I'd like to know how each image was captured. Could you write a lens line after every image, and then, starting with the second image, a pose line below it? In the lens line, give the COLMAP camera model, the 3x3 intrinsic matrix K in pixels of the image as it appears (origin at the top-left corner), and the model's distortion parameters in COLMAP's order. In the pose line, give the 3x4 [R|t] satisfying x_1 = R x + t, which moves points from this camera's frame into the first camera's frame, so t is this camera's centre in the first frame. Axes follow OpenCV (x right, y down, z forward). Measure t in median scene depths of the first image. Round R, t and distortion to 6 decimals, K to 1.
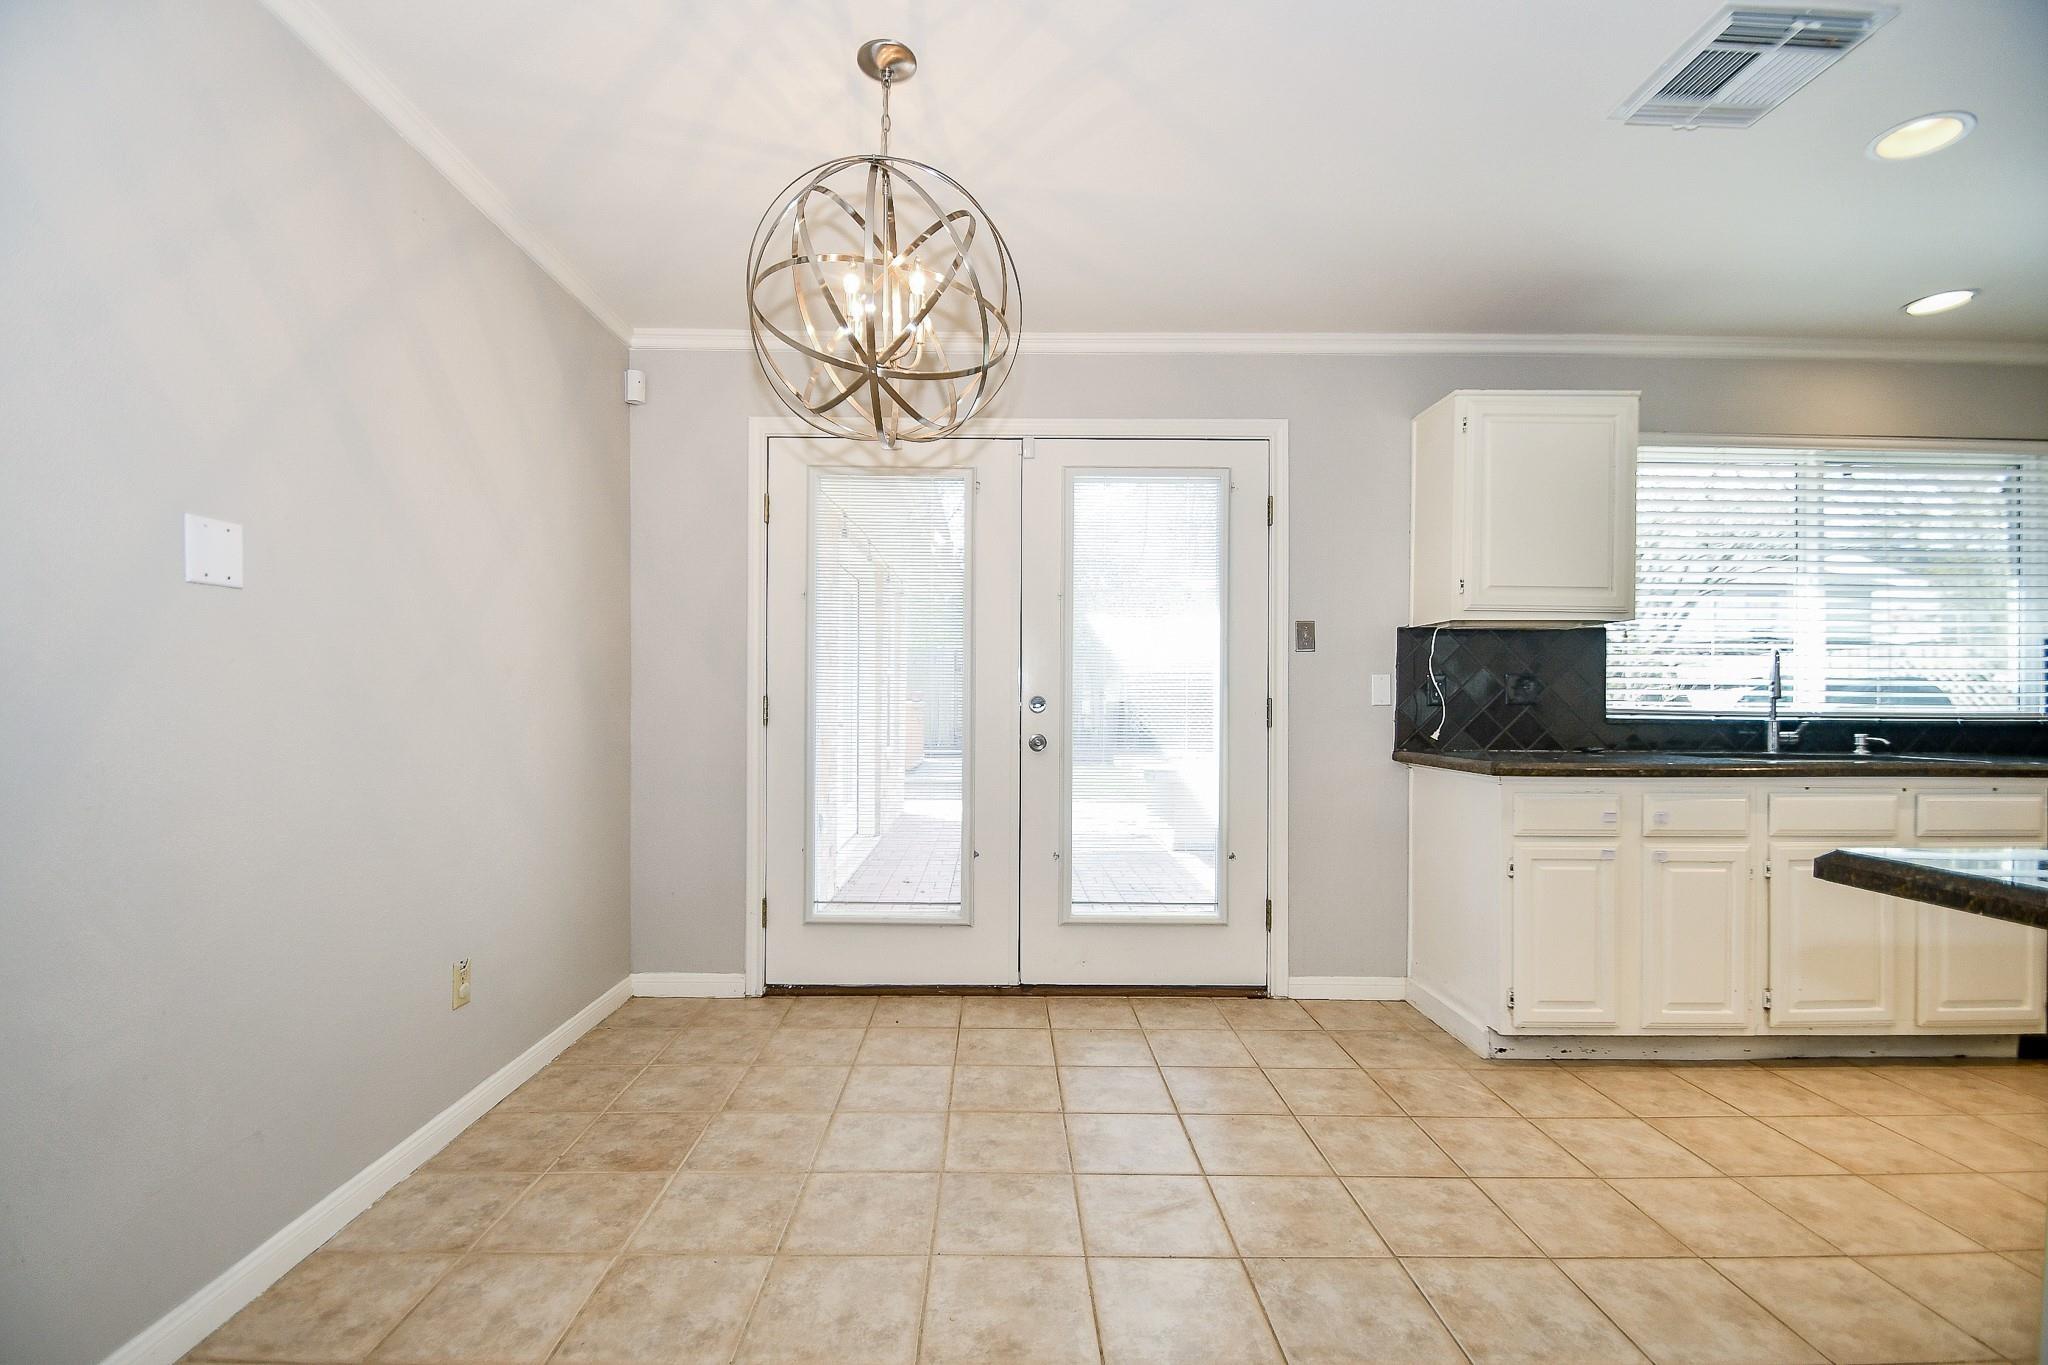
lens RADIAL K [[895.3, 0, 994.3], [0, 895.3, 709.6], [0, 0, 1]] dist [-0.008109, -0.002440]
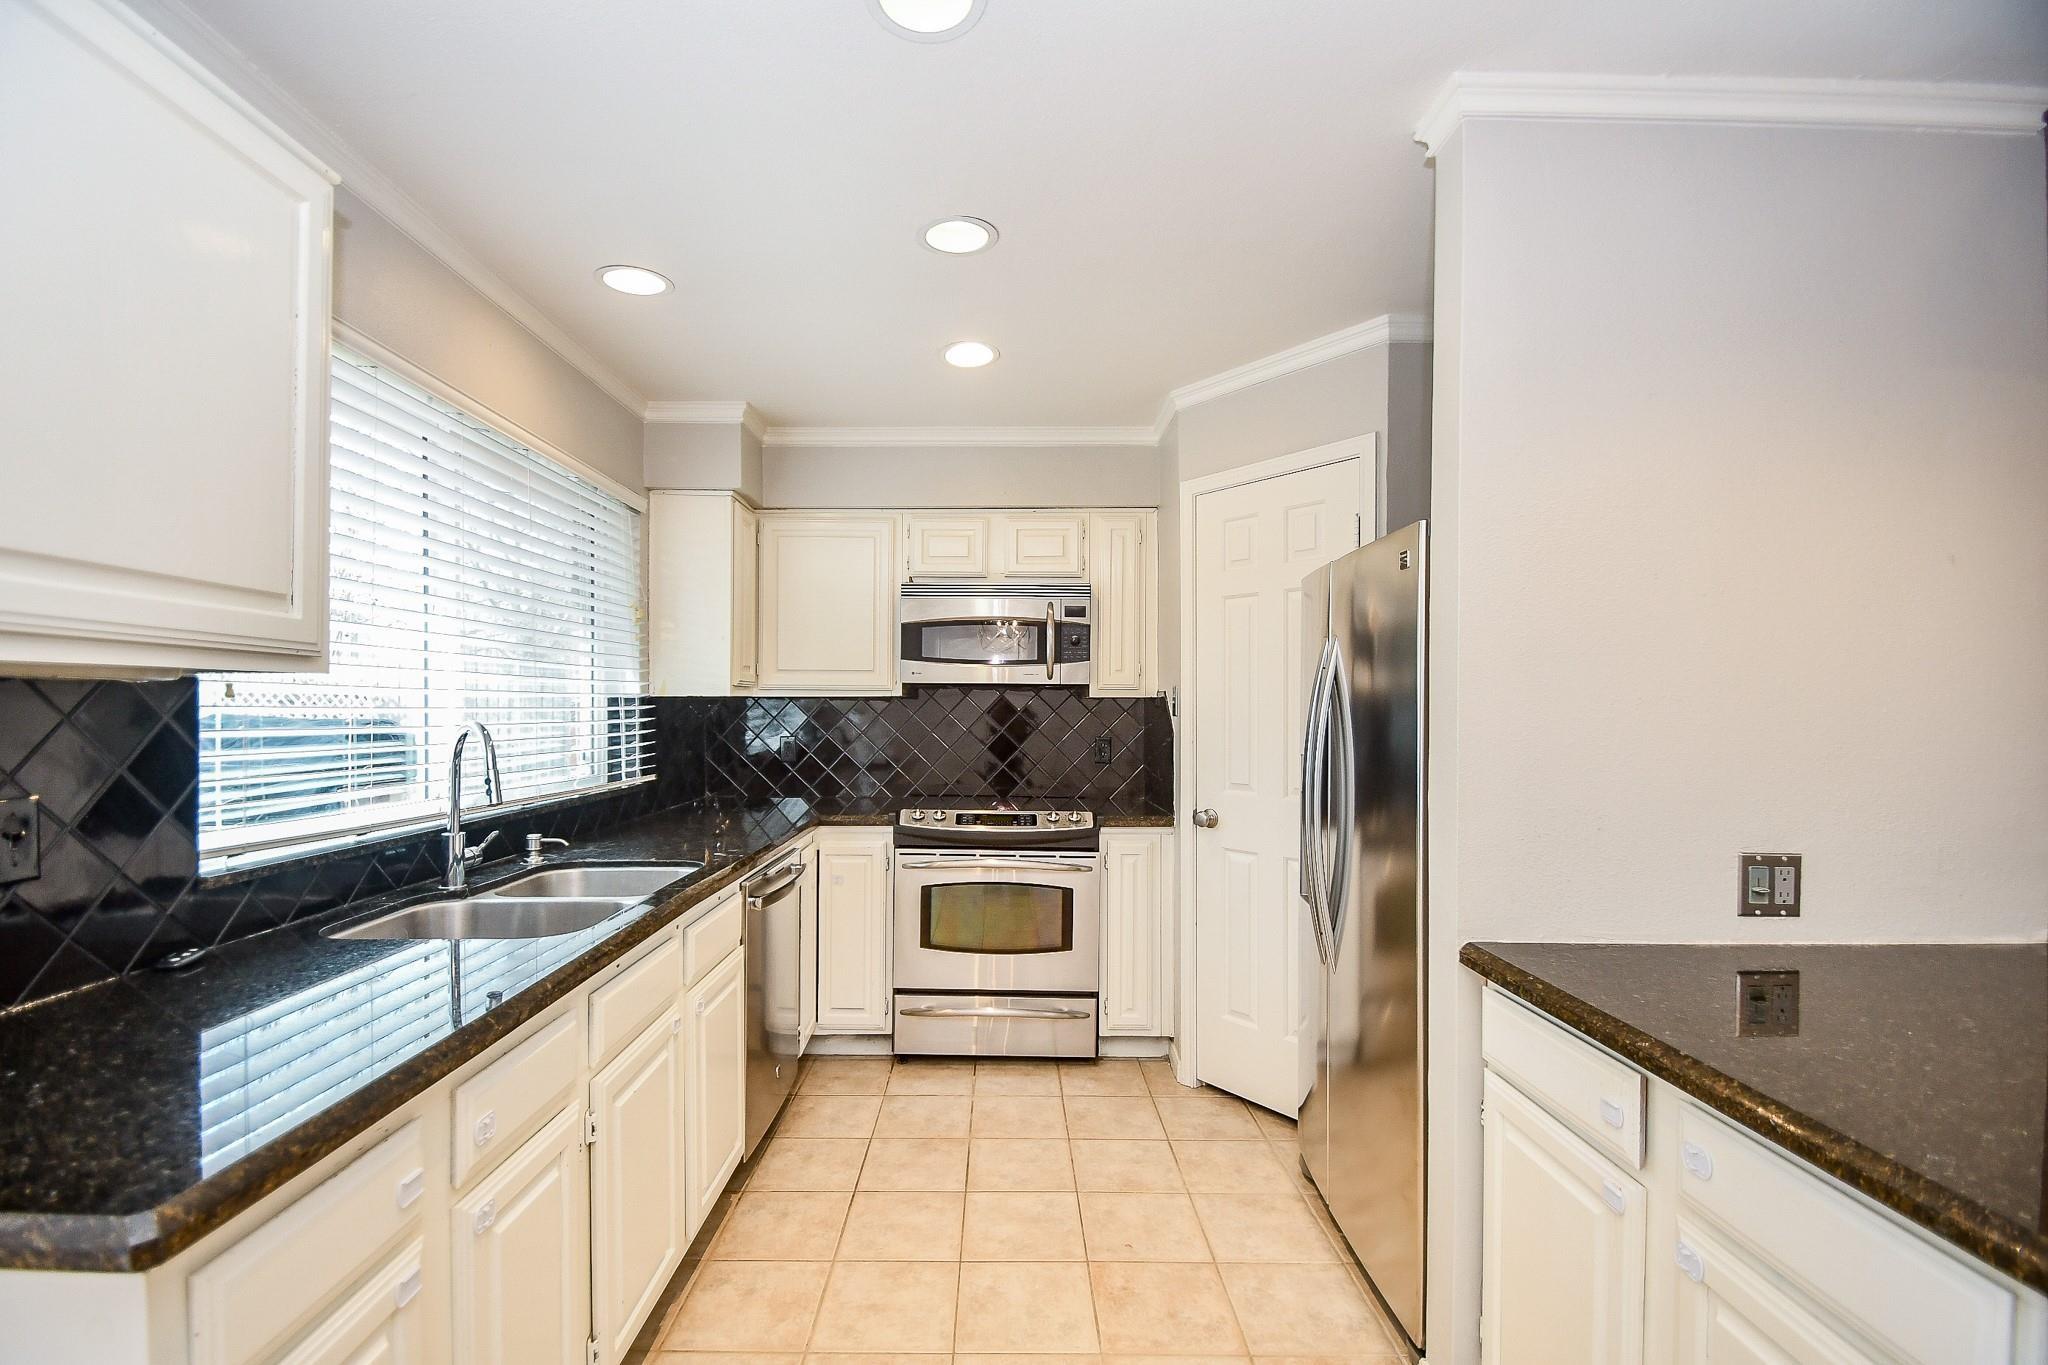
lens RADIAL K [[898.3, 0, 989.1], [0, 898.3, 699.3], [0, 0, 1]] dist [-0.001542, -0.006305]
pose [[0.014390, 0.001803, 0.999895, 0.253174], [0.006975, 0.999974, -0.001904, -0.078654], [-0.999872, 0.007002, 0.014377, 0.621192]]
